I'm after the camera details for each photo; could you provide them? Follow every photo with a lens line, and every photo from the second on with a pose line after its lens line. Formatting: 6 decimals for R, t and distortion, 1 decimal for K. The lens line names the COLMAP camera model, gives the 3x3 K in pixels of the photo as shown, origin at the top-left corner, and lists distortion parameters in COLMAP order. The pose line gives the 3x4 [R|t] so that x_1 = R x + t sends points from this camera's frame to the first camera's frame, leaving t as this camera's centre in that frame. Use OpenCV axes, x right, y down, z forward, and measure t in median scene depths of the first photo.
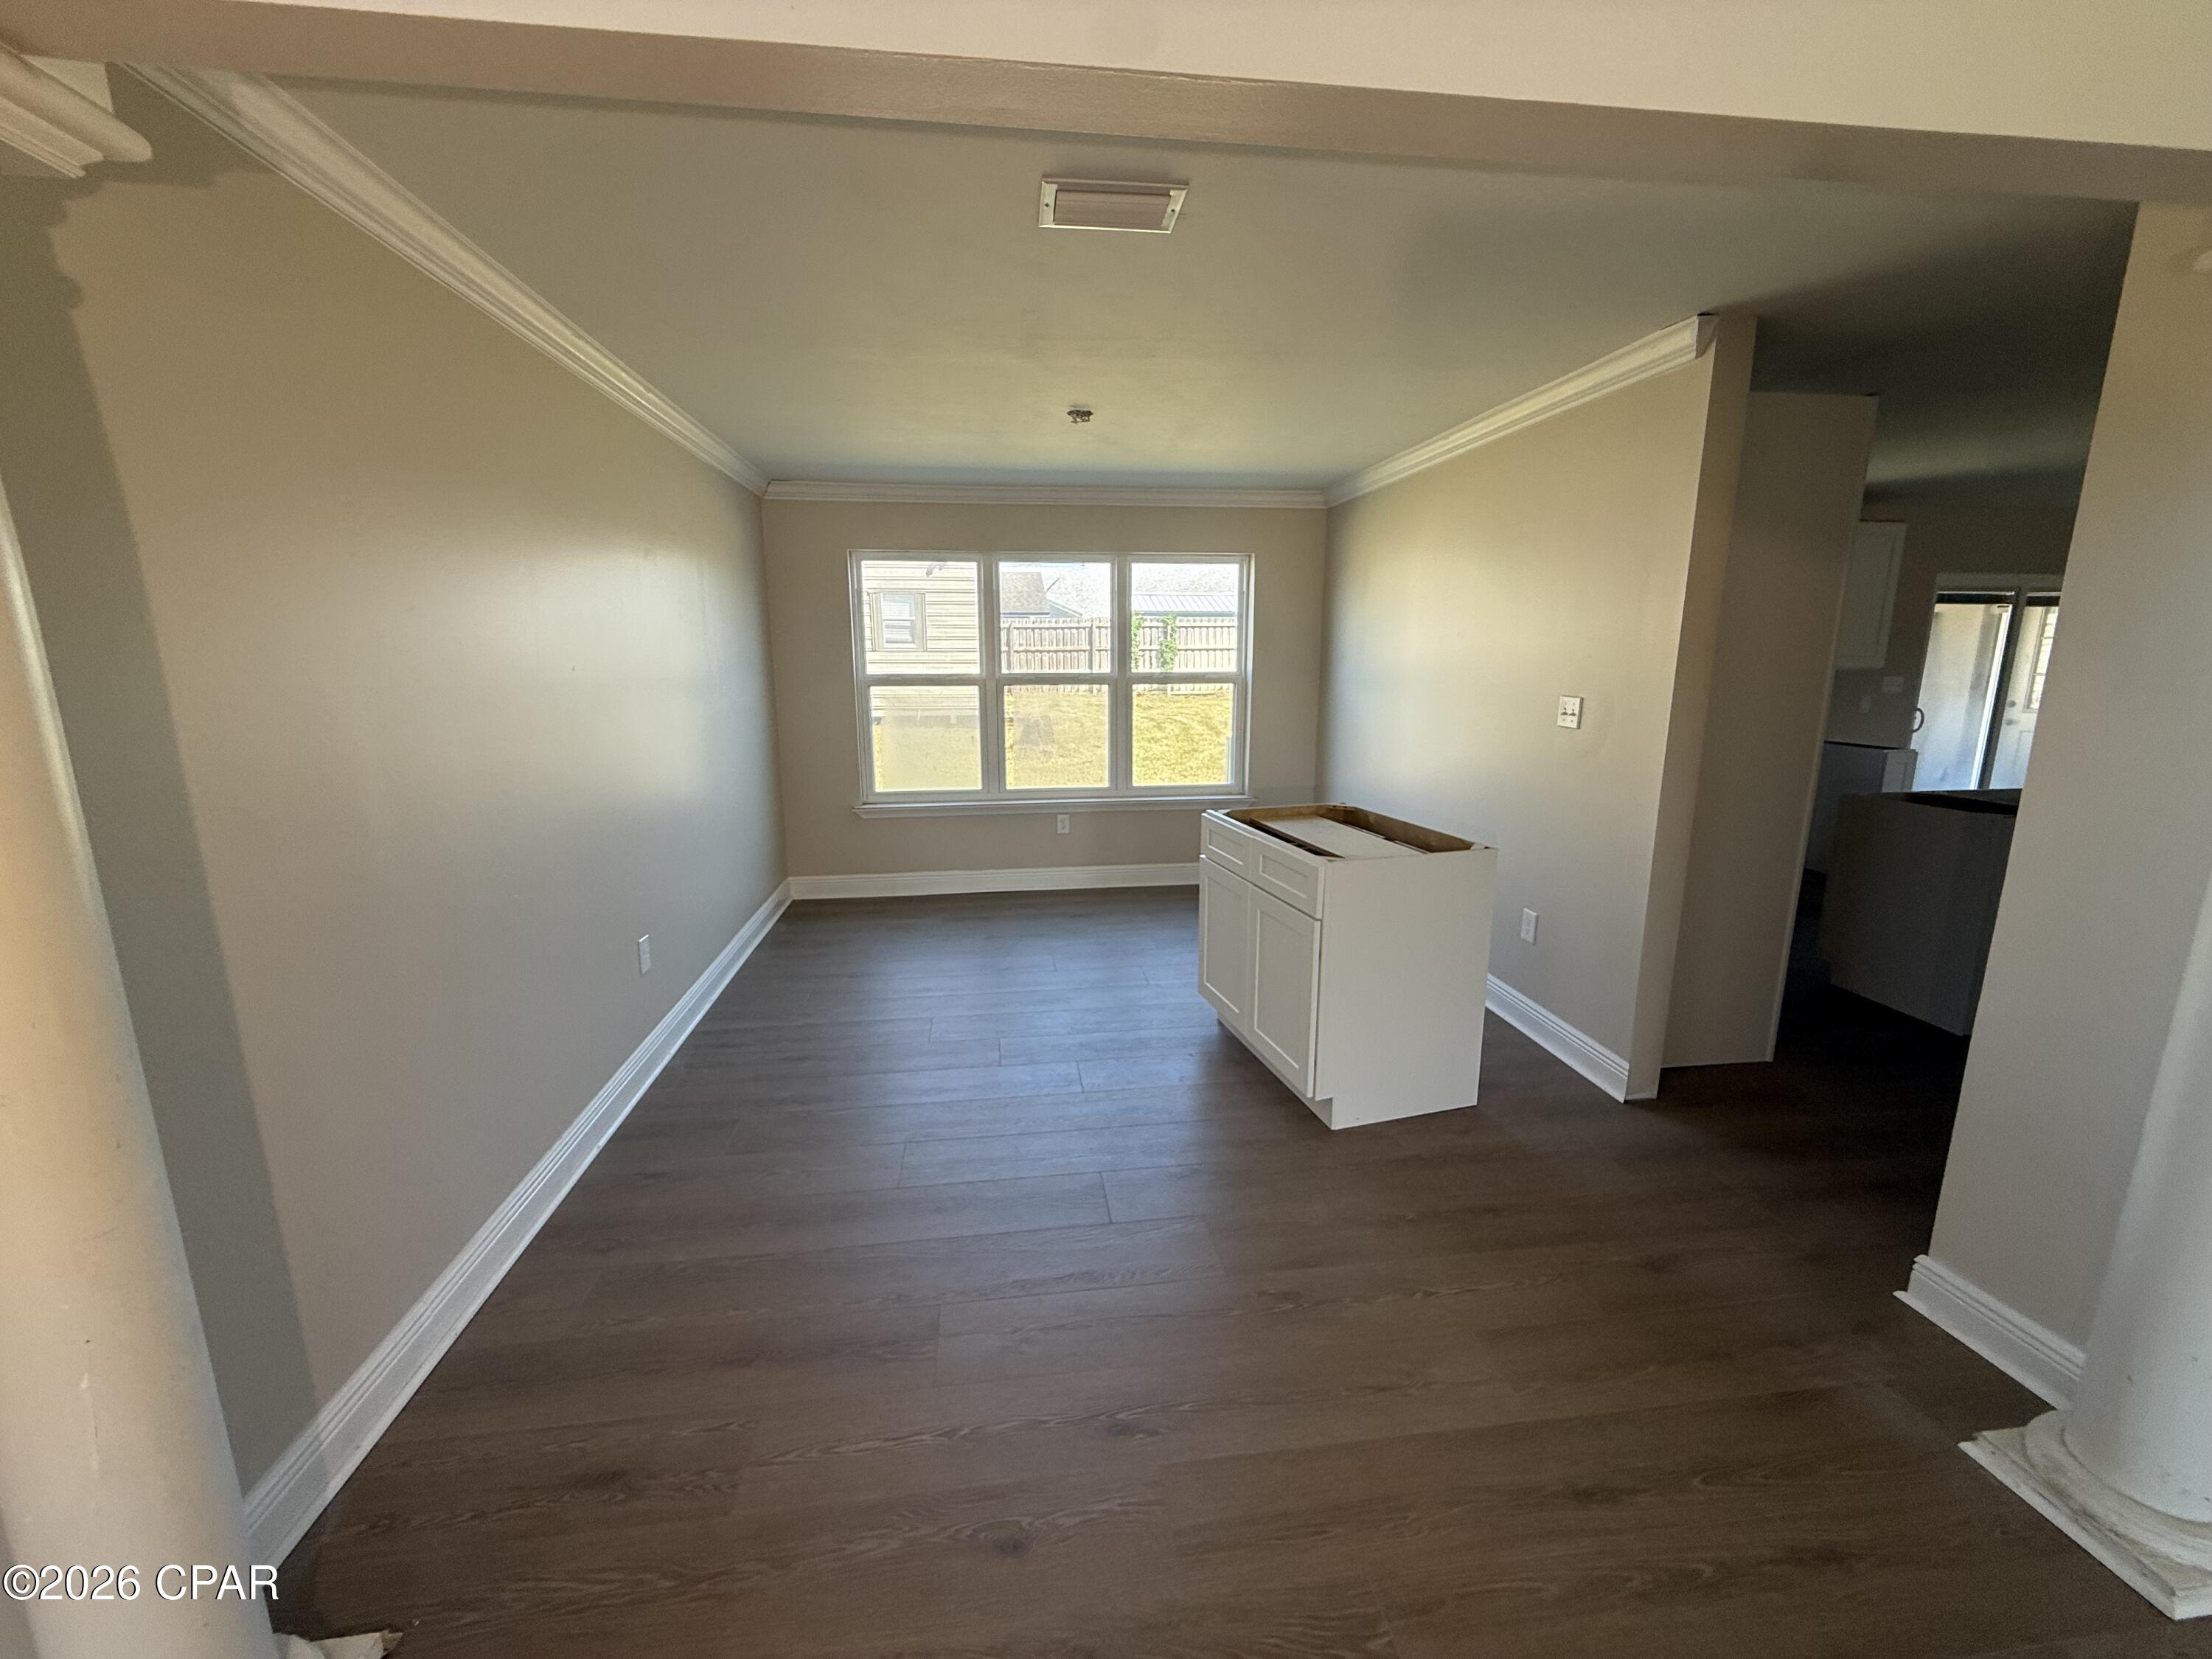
lens RADIAL K [[884.2, 0, 1099.3], [0, 884.2, 830.5], [0, 0, 1]] dist [-0.001256, 0.000386]
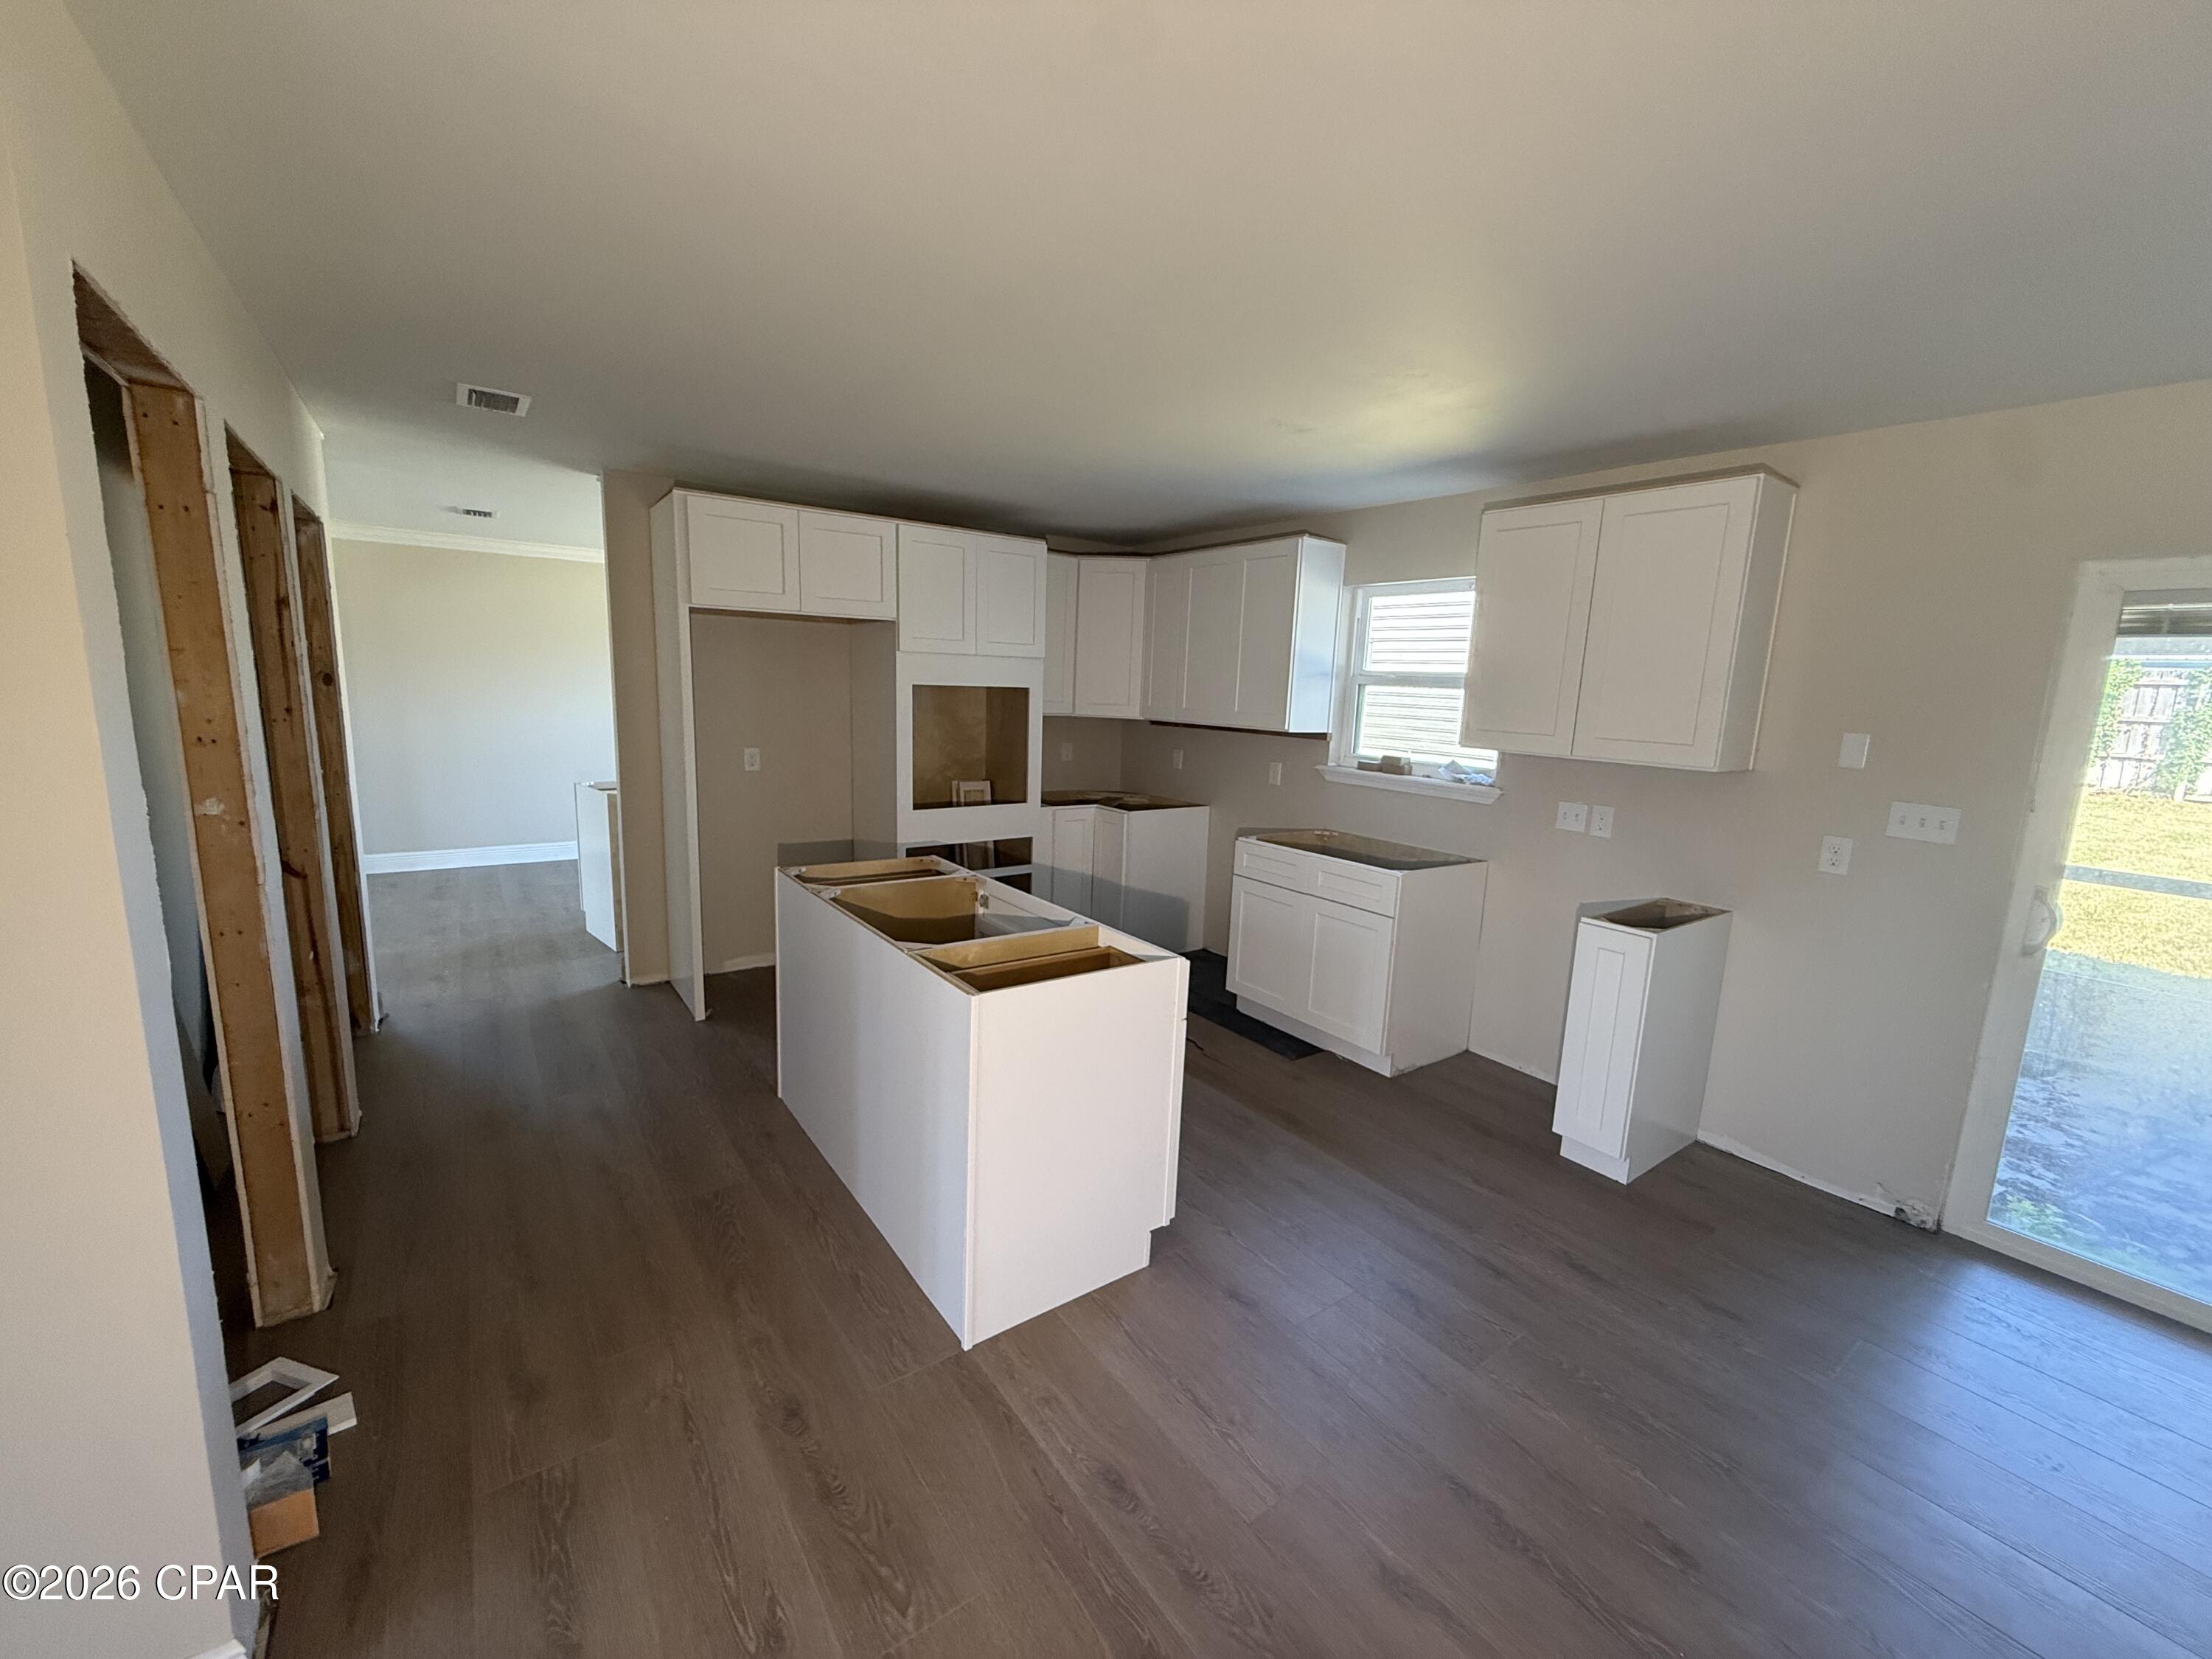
lens RADIAL K [[884.2, 0, 1098.1], [0, 884.2, 827.4], [0, 0, 1]] dist [-0.001256, 0.000386]
pose [[0.475392, 0.164079, -0.864338, 1.053296], [-0.212184, 0.974836, 0.068353, -0.104353], [0.853803, 0.150905, 0.498245, 0.427238]]
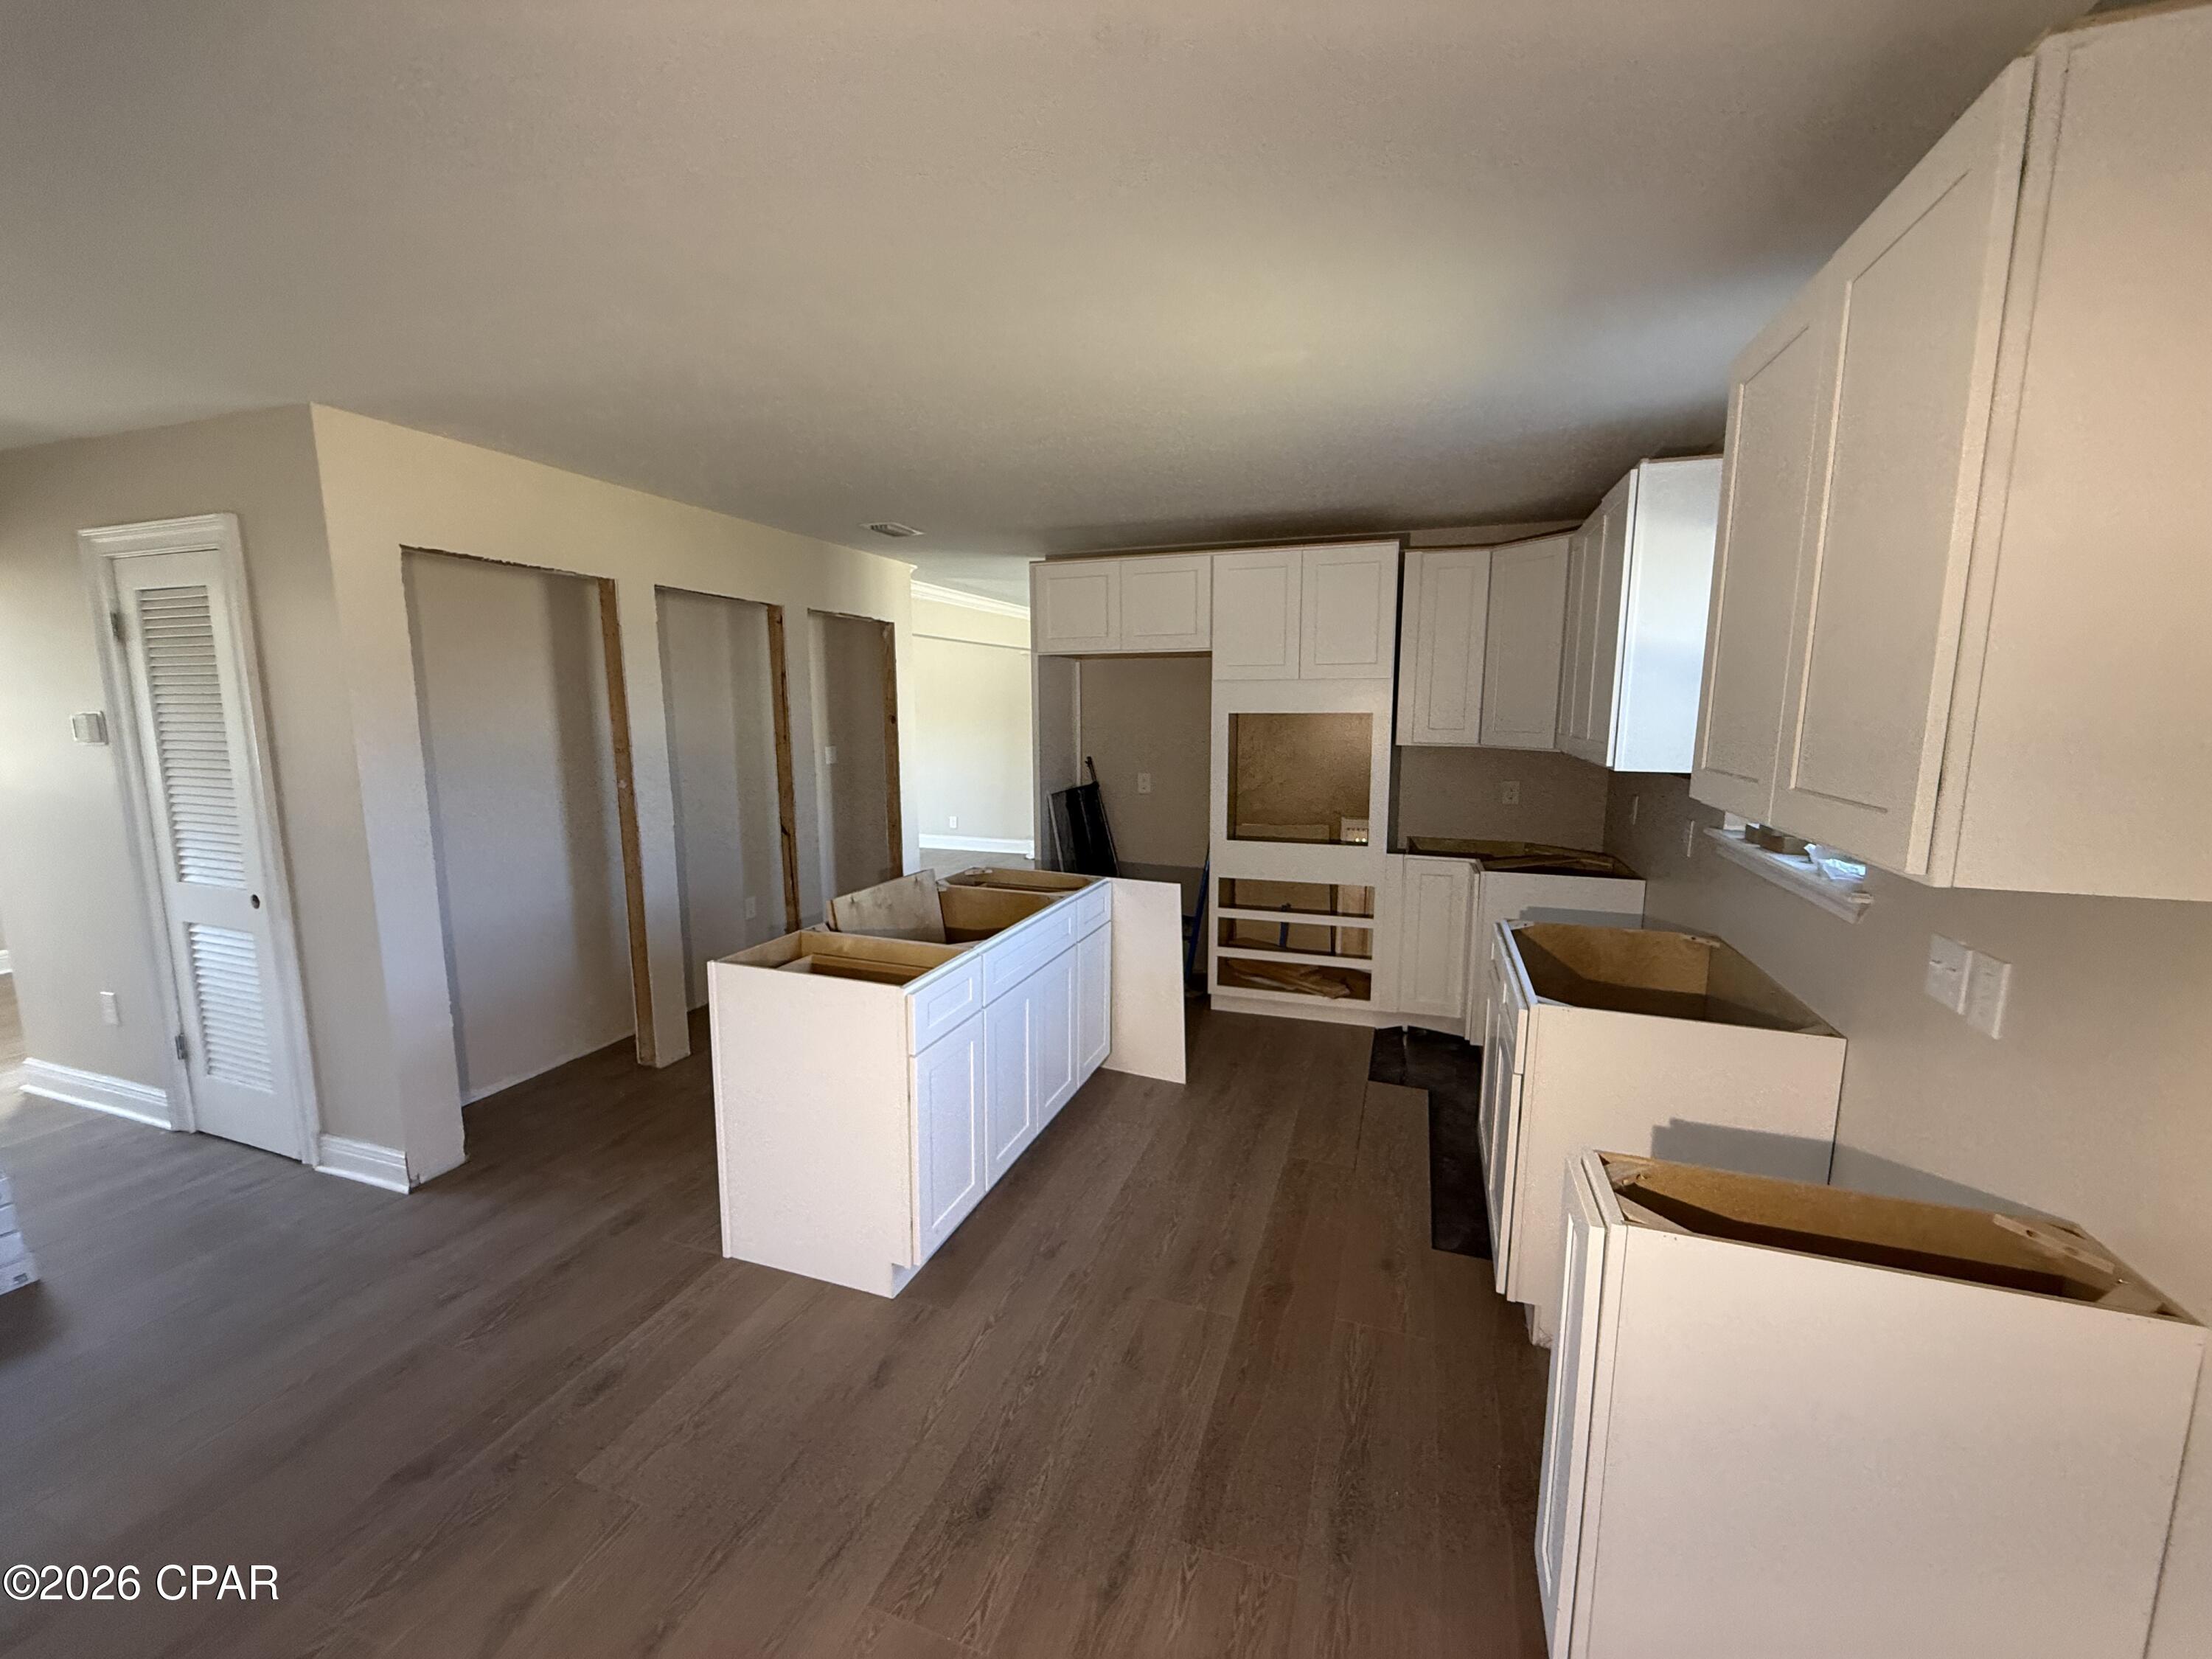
lens RADIAL K [[884.2, 0, 1107.7], [0, 884.2, 830.8], [0, 0, 1]] dist [-0.001256, 0.000386]
pose [[-0.441616, 0.137581, -0.886593, 1.031342], [-0.174675, 0.956080, 0.235370, -0.191097], [0.880037, 0.258808, -0.398188, 0.836222]]
